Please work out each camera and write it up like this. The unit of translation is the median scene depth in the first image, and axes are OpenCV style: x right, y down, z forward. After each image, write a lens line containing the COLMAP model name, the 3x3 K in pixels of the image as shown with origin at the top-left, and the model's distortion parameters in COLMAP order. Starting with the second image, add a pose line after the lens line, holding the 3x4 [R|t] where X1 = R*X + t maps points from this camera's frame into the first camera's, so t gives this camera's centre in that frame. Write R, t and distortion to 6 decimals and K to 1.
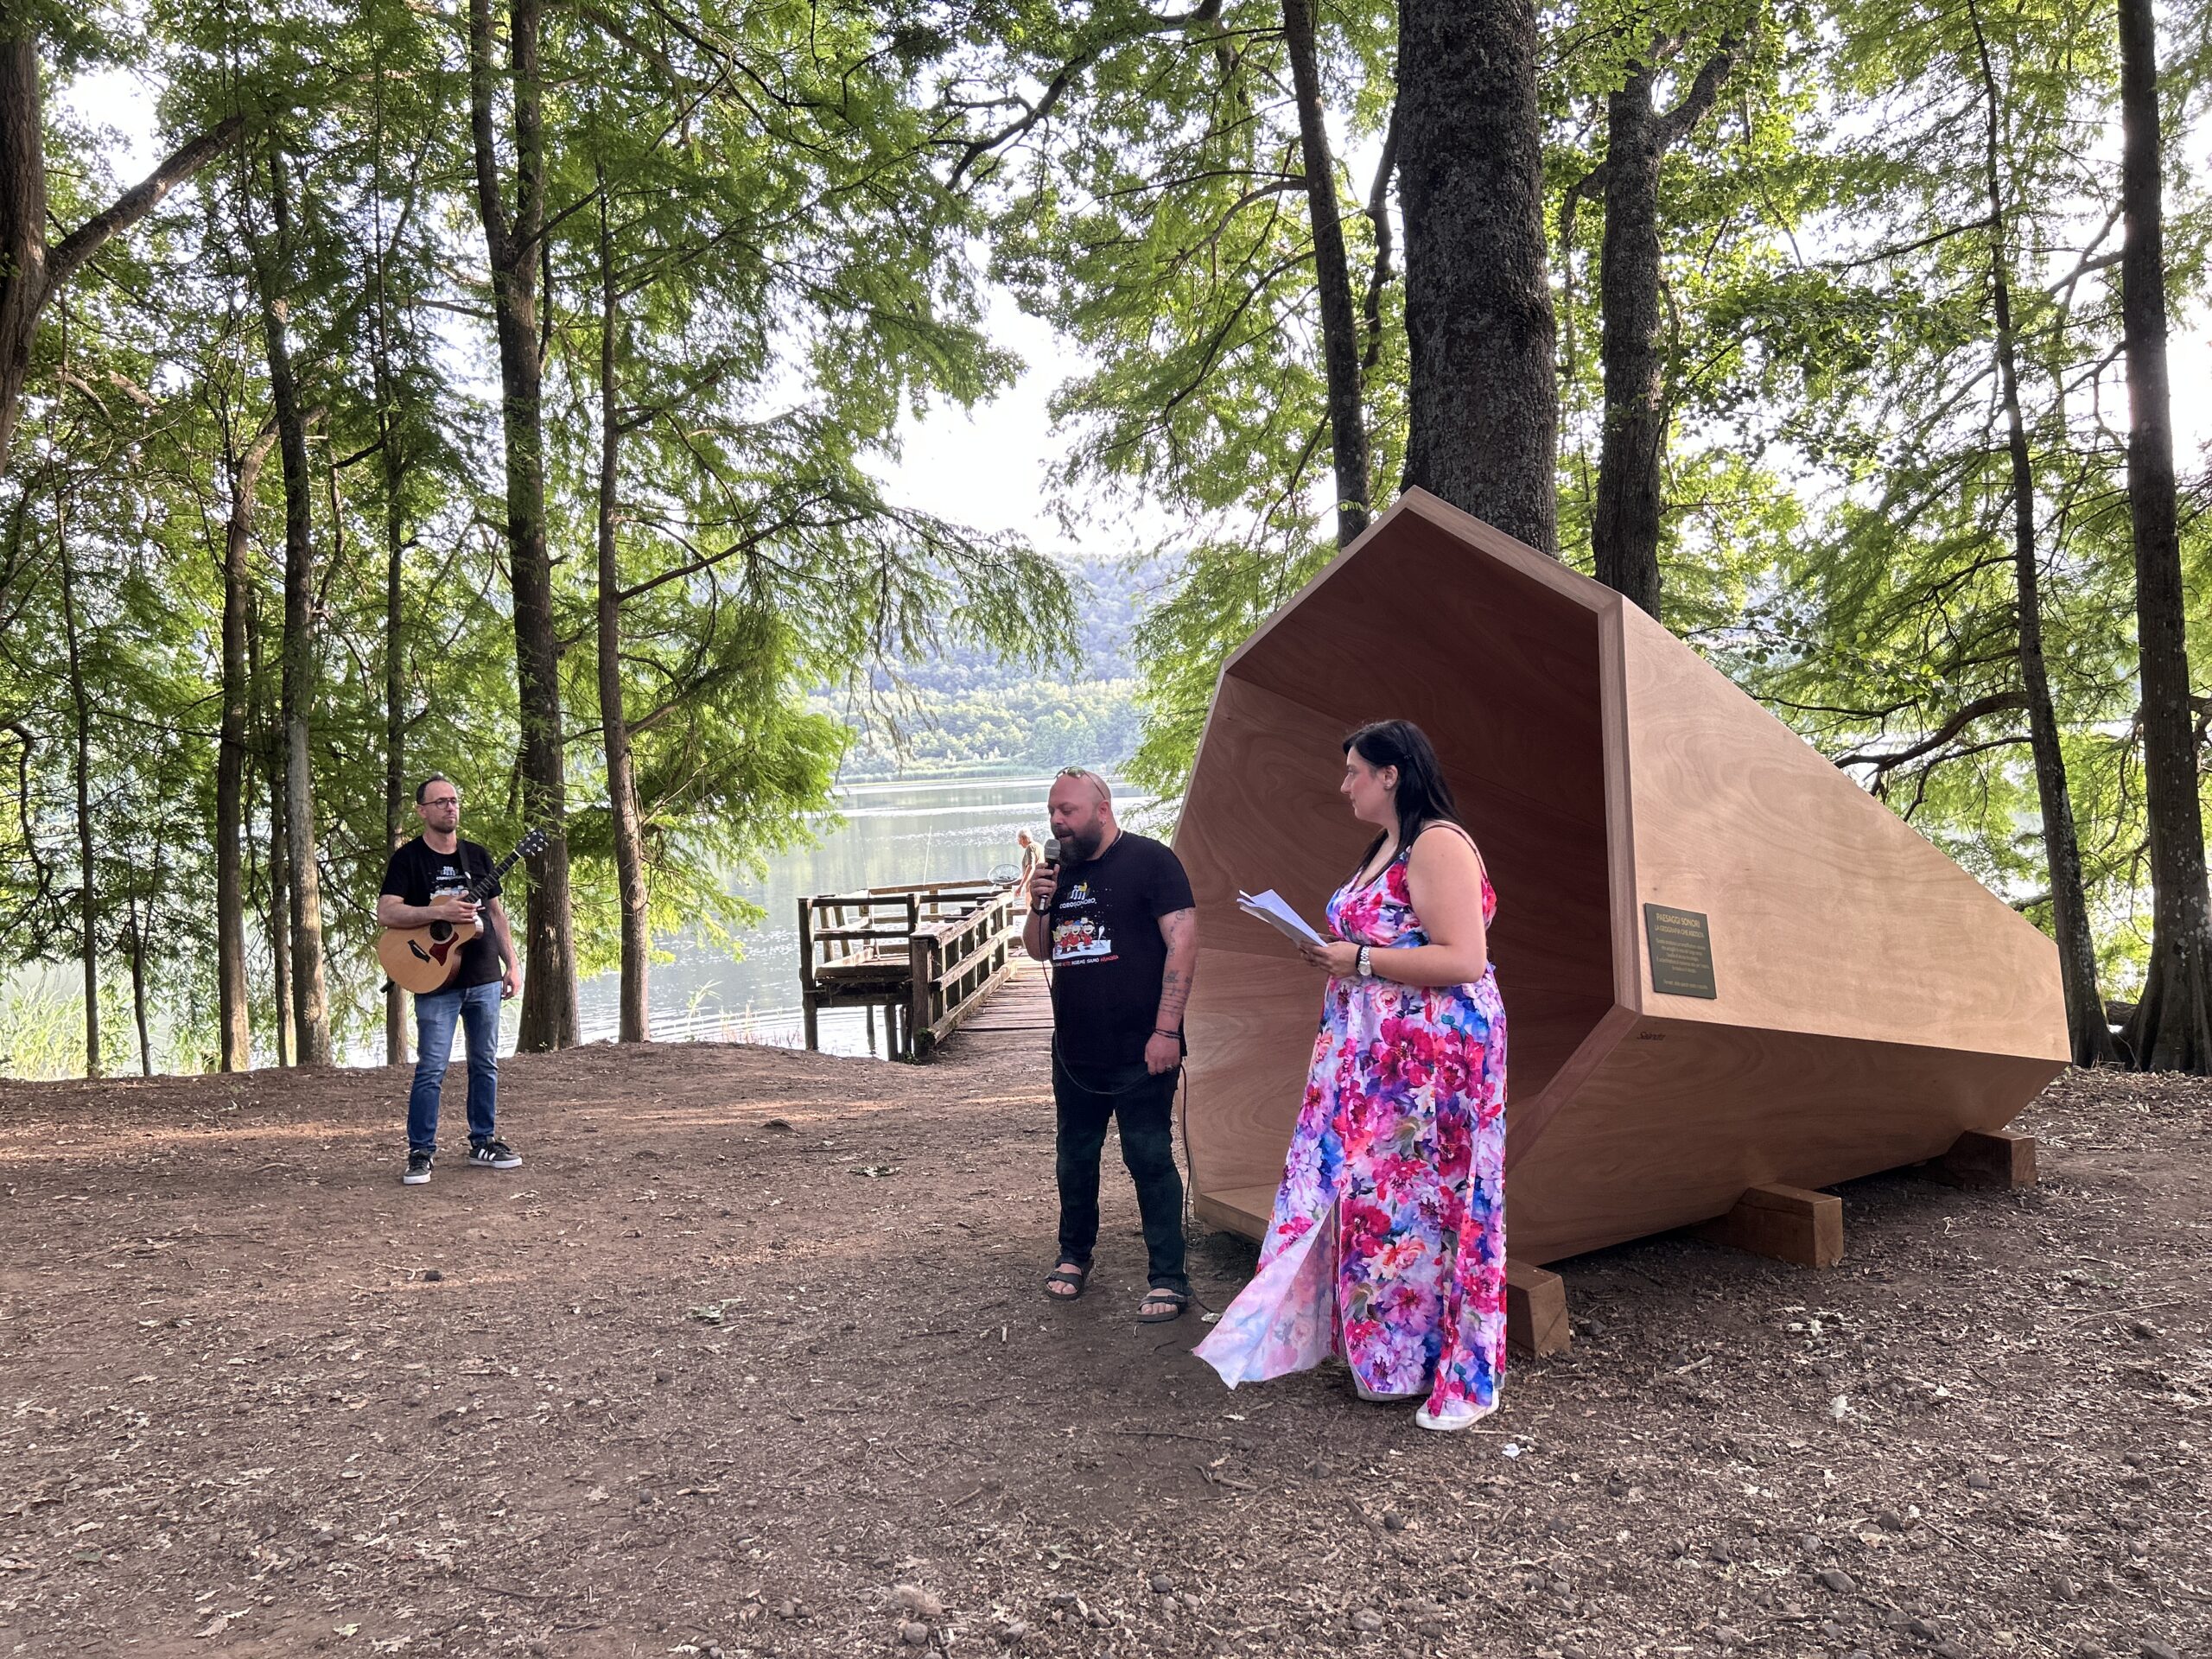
lens RADIAL K [[1660.0, 0, 1092.1], [0, 1660.0, 836.0], [0, 0, 1]] dist [0.059658, -0.065853]
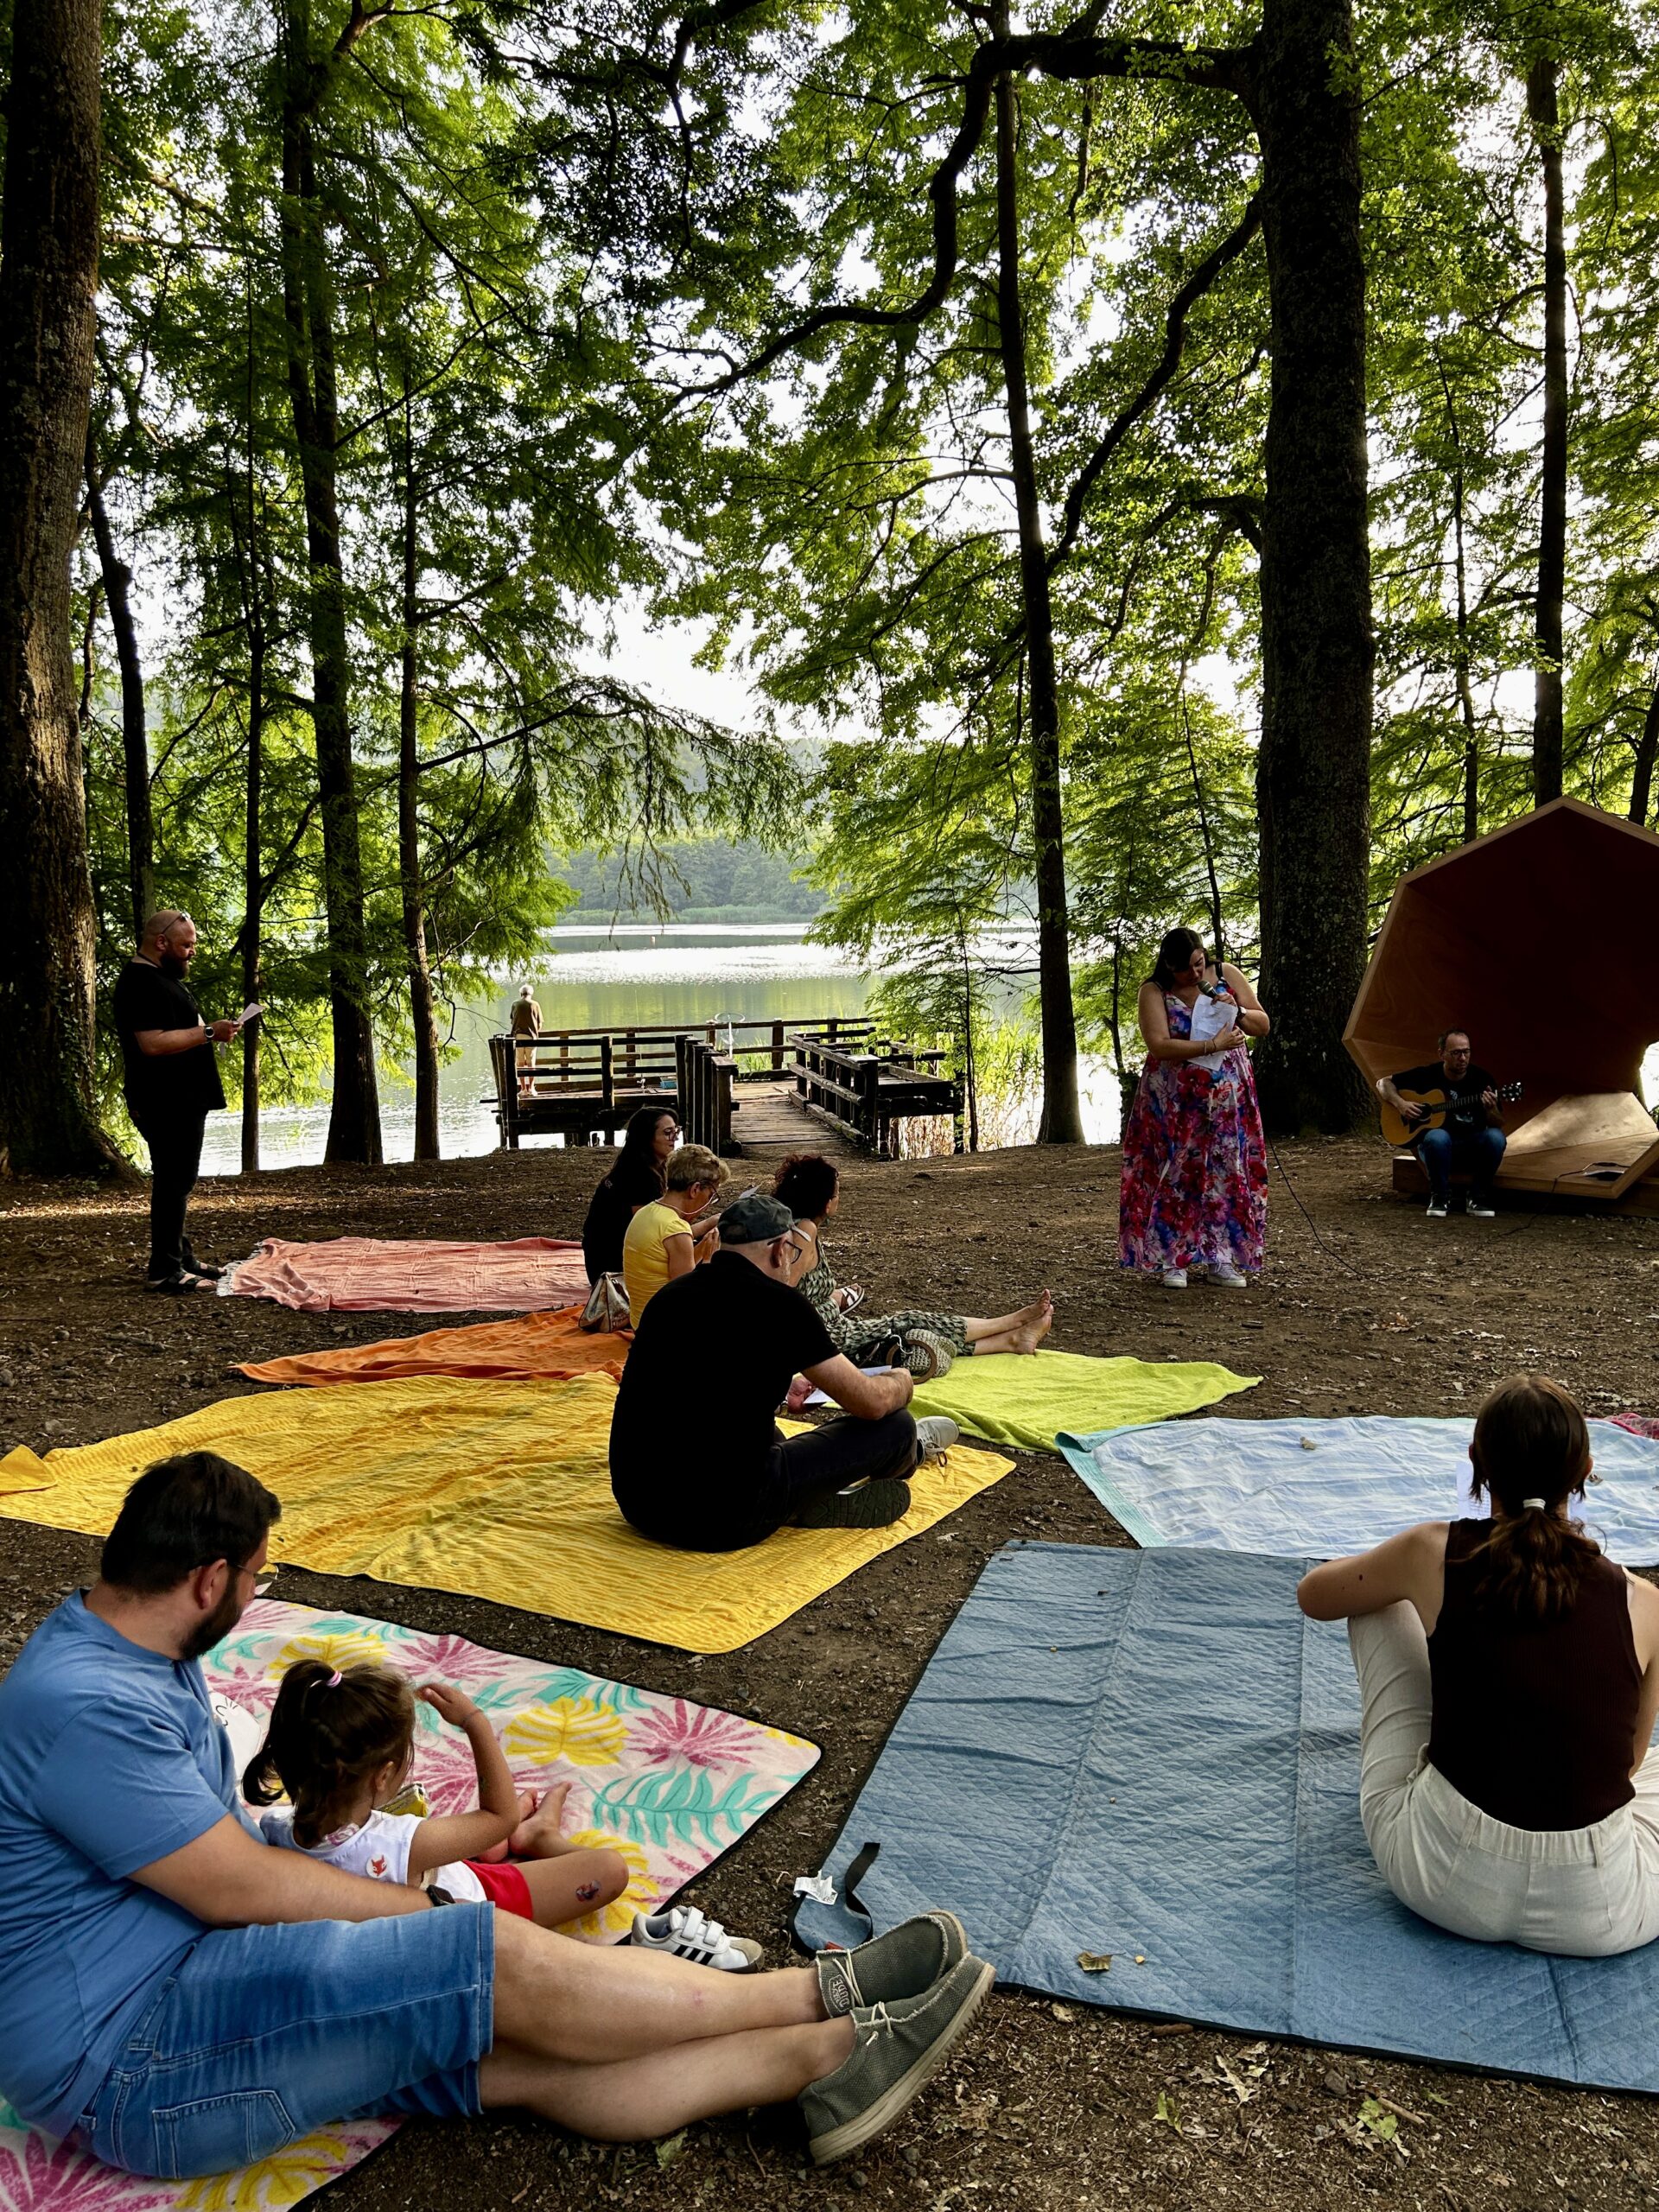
lens RADIAL K [[1660.0, 0, 849.3], [0, 1660.0, 1109.4], [0, 0, 1]] dist [0.059658, -0.065853]
pose [[0.942216, -0.008974, 0.334886, -0.378562], [-0.012796, 0.997948, 0.062744, 0.012046], [-0.334762, -0.063403, 0.940167, -0.170215]]
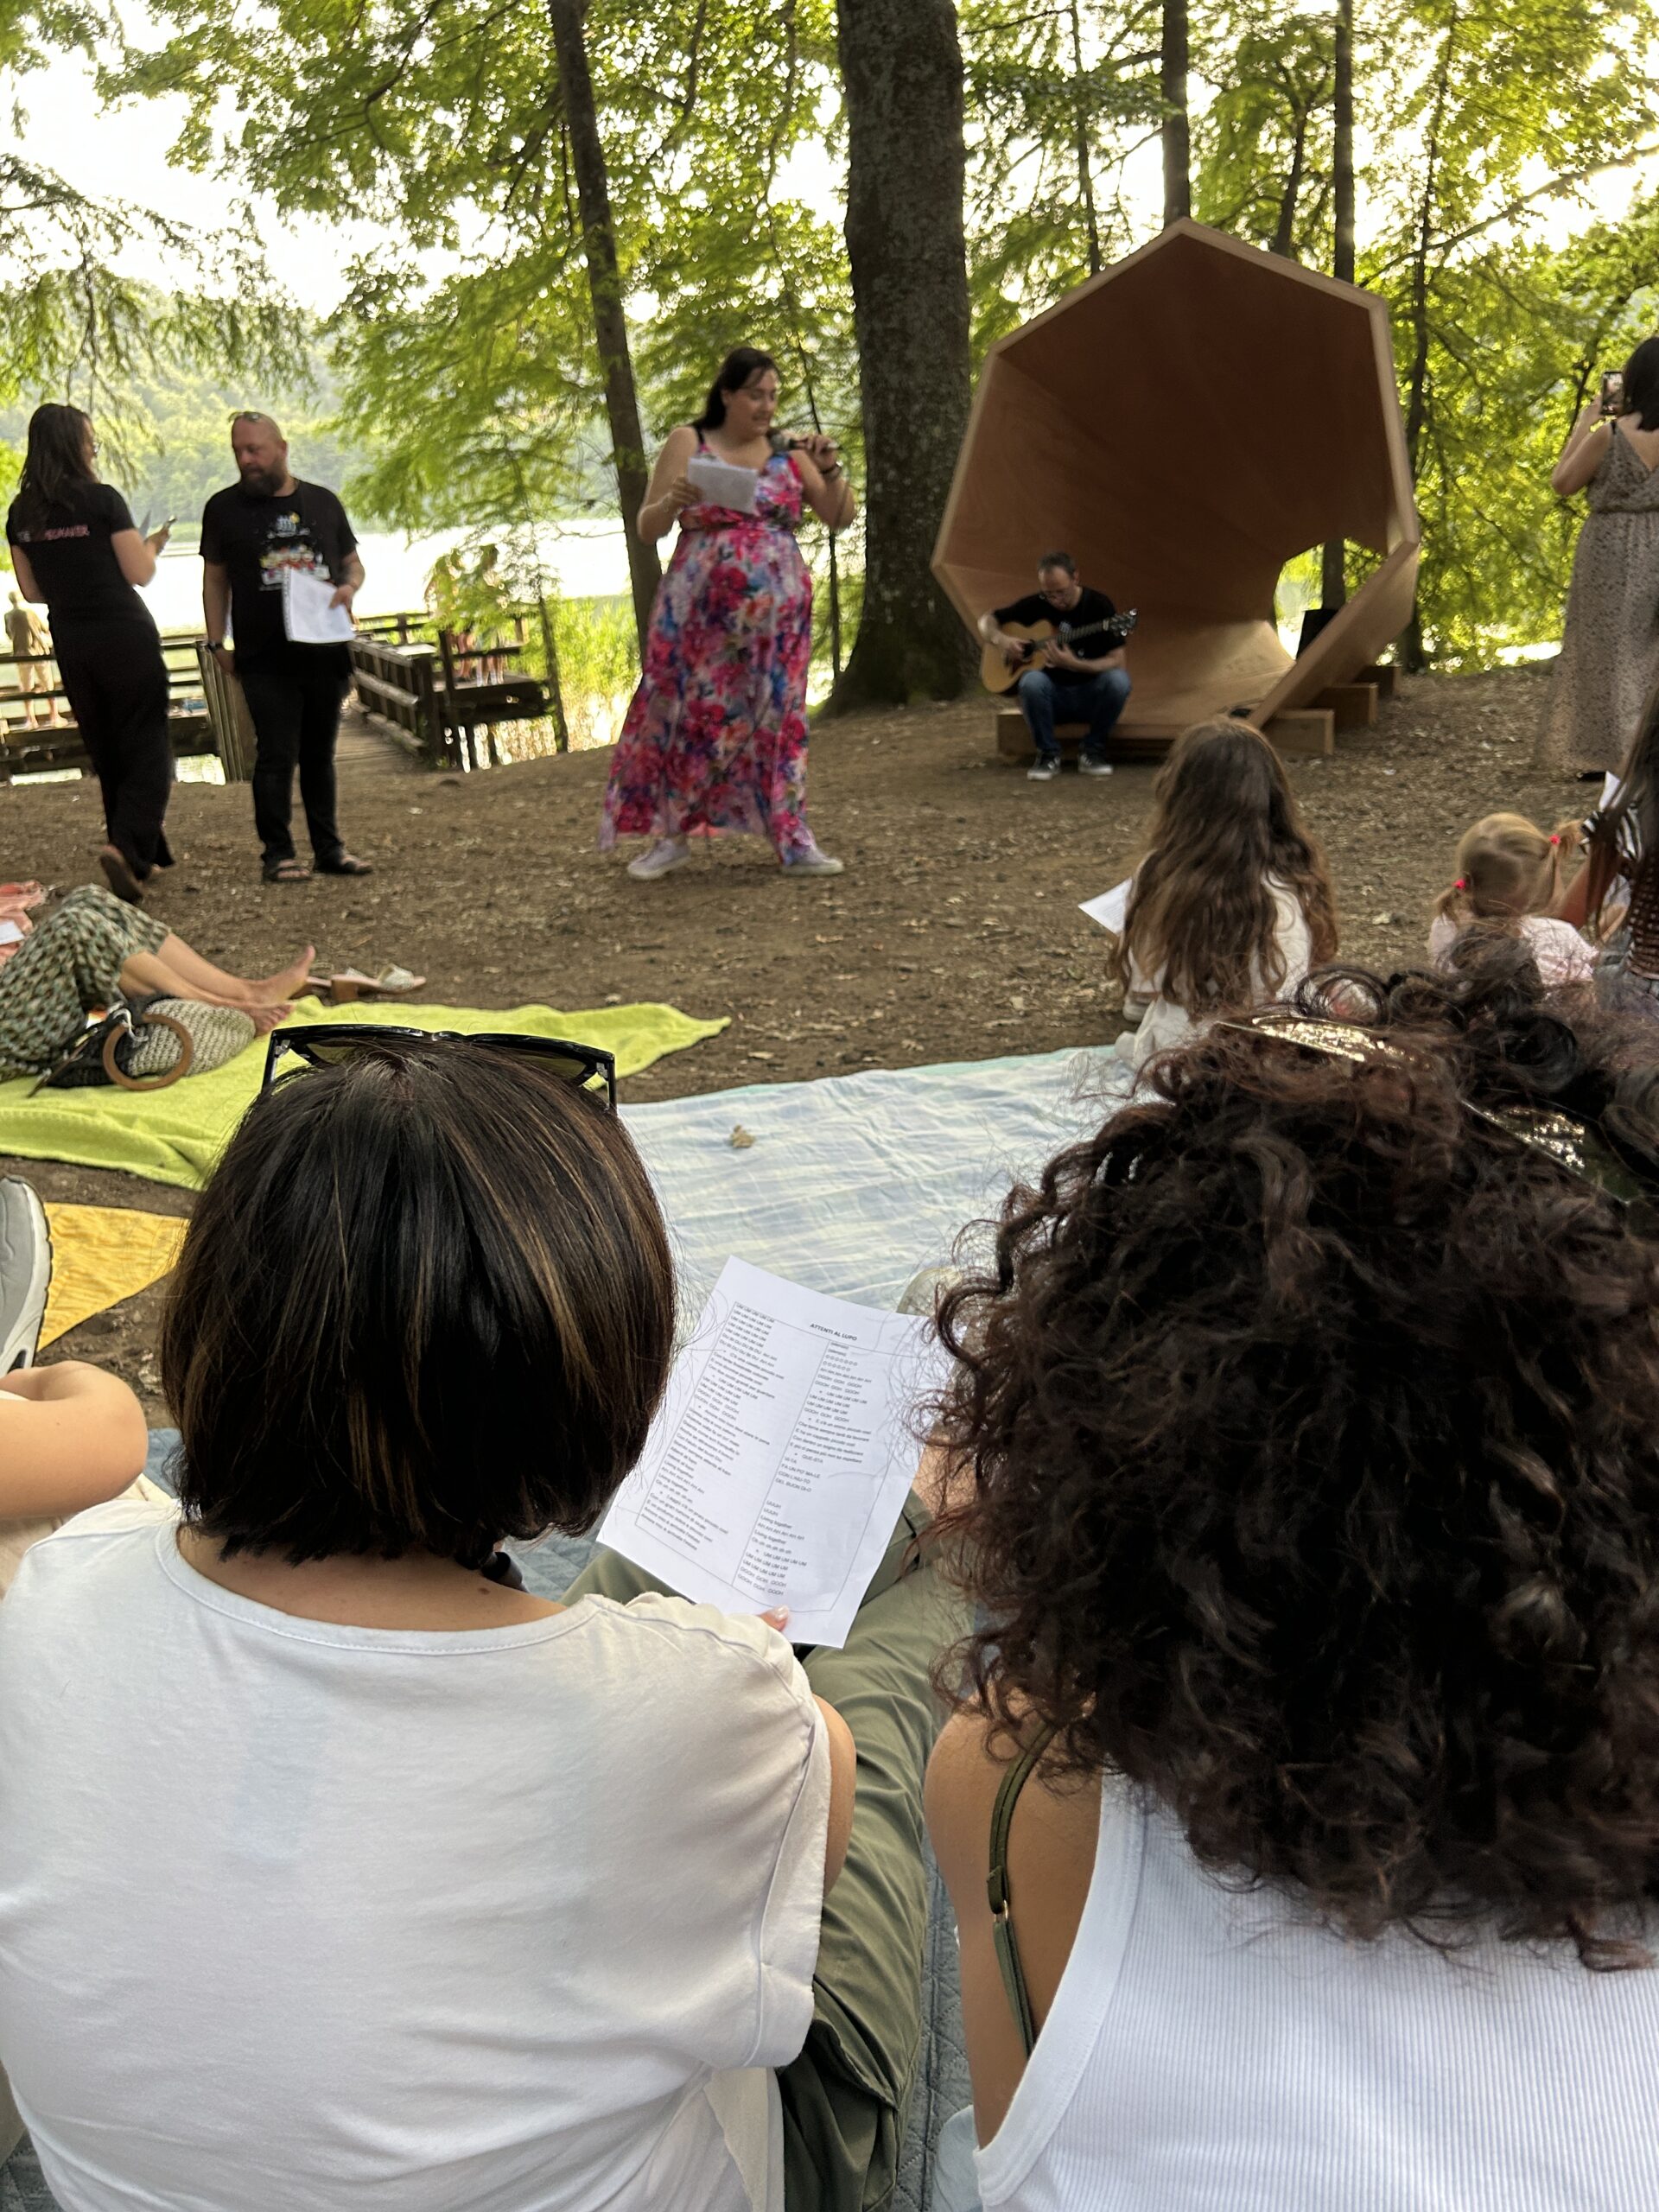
lens RADIAL K [[1660.0, 0, 843.0], [0, 1660.0, 1090.0], [0, 0, 1]] dist [0.059658, -0.065853]
pose [[0.857699, -0.176374, 0.482955, -0.285913], [0.041896, 0.960173, 0.276249, 0.034781], [-0.512443, -0.216704, 0.830928, -0.078668]]
